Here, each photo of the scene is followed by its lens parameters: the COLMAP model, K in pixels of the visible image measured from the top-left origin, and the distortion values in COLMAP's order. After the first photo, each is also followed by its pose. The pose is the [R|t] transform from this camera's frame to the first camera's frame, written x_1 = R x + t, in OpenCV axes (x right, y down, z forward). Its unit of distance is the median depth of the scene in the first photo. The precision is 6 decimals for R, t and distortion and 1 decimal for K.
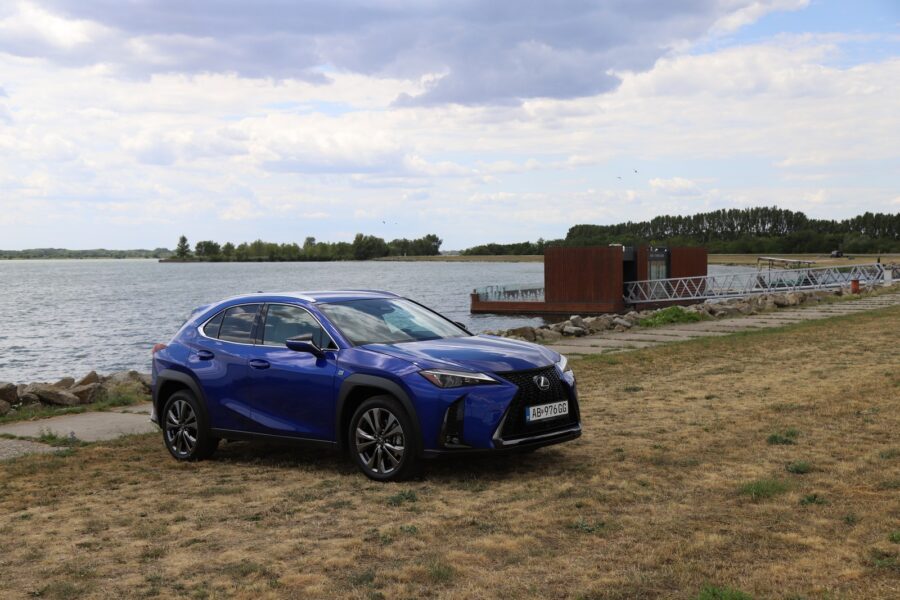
lens RADIAL K [[1171.3, 0, 449.3], [0, 1171.3, 300.4], [0, 0, 1]] dist [0.139882, 0.000000]
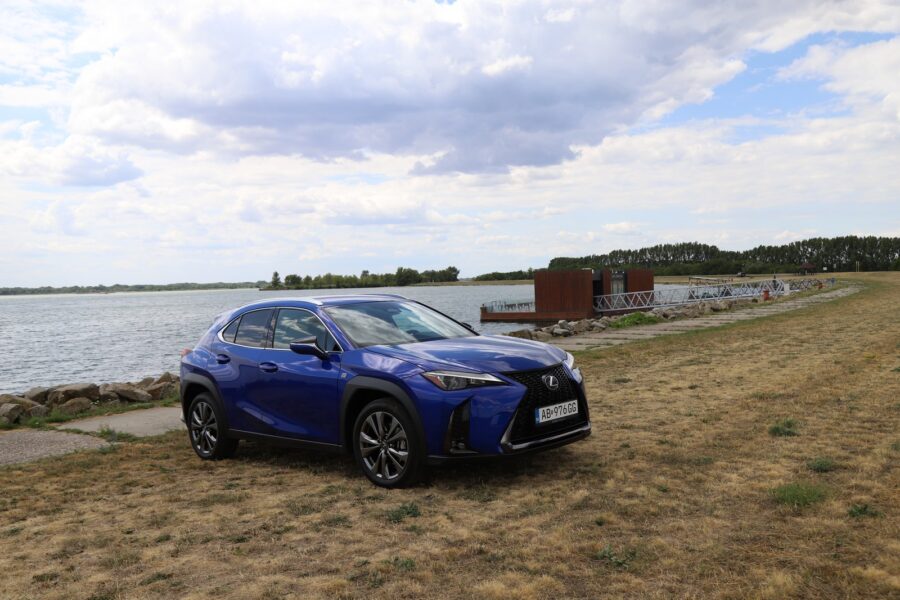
lens RADIAL K [[830.8, 0, 442.7], [0, 830.8, 302.6], [0, 0, 1]] dist [-0.014284, 0.000000]
pose [[0.999404, -0.020778, -0.027557, 0.008769], [0.020390, 0.999690, -0.014281, 0.010617], [0.027846, 0.013710, 0.999518, 0.260804]]
